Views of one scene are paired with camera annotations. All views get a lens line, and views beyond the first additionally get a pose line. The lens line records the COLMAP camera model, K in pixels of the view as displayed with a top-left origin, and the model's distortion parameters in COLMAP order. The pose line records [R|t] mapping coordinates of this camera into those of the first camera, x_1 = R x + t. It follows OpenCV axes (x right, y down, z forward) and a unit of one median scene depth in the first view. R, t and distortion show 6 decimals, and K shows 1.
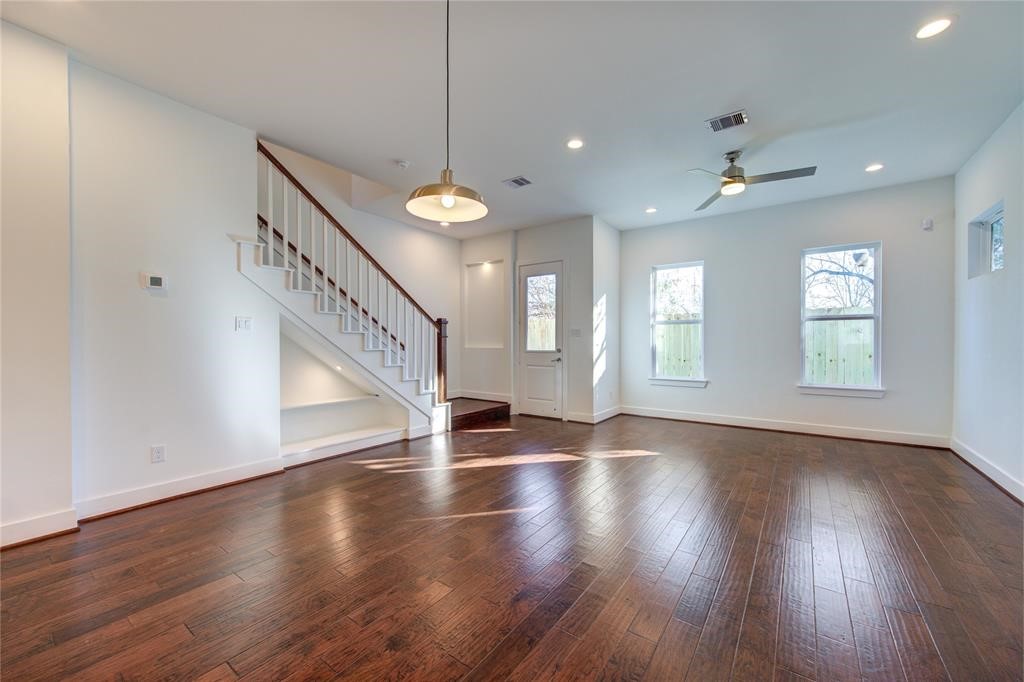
lens RADIAL K [[392.9, 0, 513.7], [0, 392.9, 342.7], [0, 0, 1]] dist [-0.000790, -0.000078]
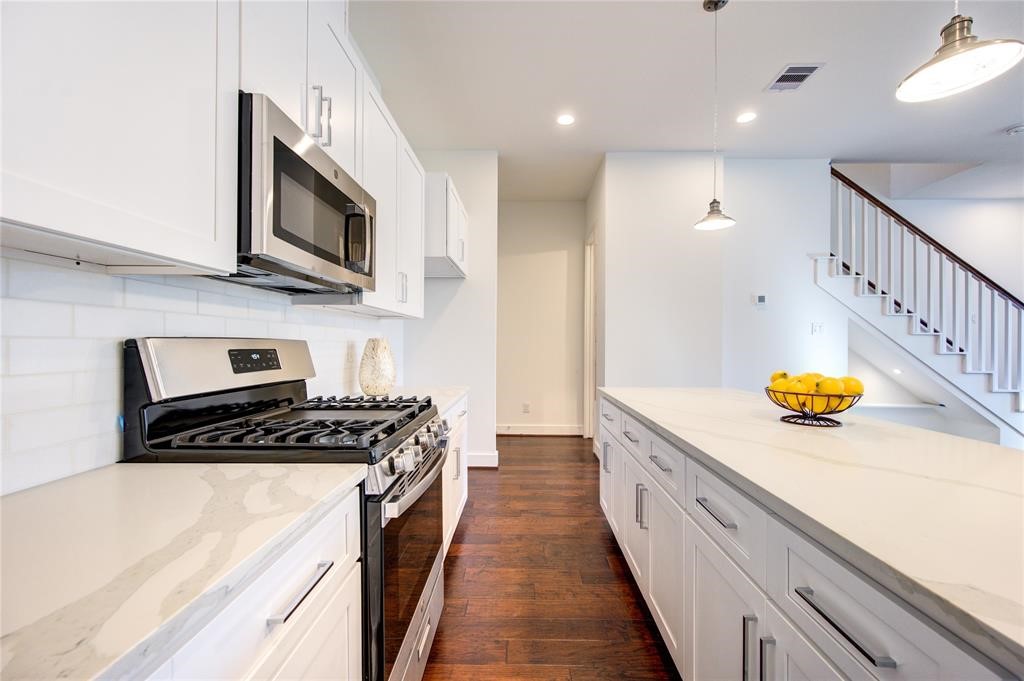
lens RADIAL K [[392.9, 0, 513.7], [0, 392.9, 342.2], [0, 0, 1]] dist [-0.000790, -0.000078]
pose [[0.563957, -0.000940, -0.825804, -0.146607], [-0.003076, 0.999990, -0.003239, -0.000087], [0.825799, 0.004367, 0.563948, -0.249999]]
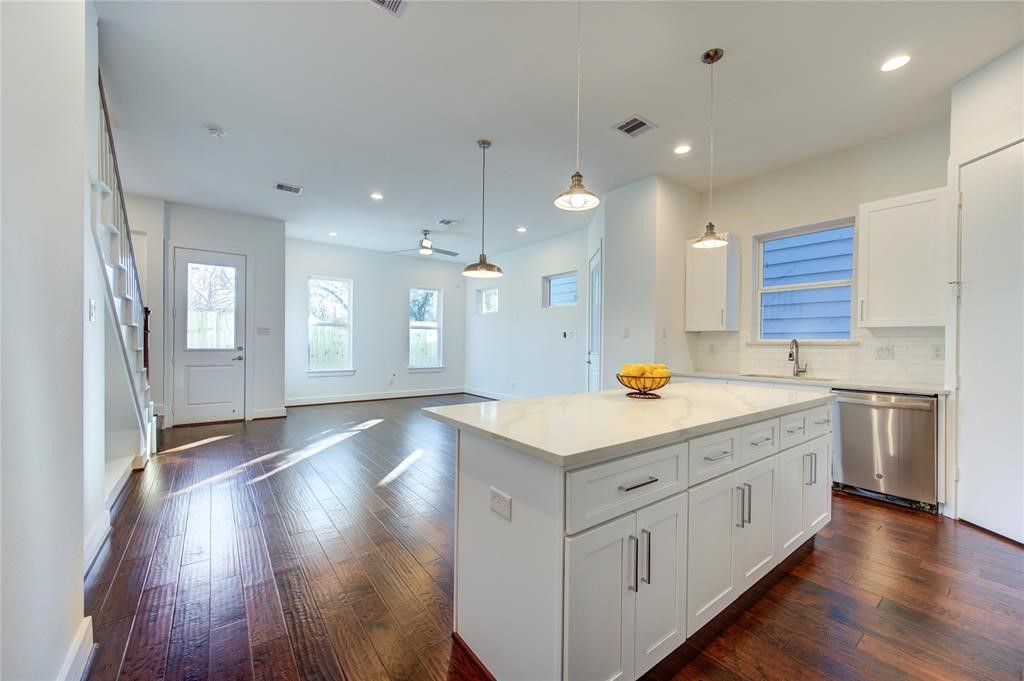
lens RADIAL K [[401.1, 0, 510.3], [0, 401.1, 345.2], [0, 0, 1]] dist [0.000313, -0.000076]
pose [[0.296094, -0.003410, 0.955153, -0.706596], [-0.009006, 0.999939, 0.006362, -0.000298], [-0.955116, -0.010486, 0.296045, 0.092622]]
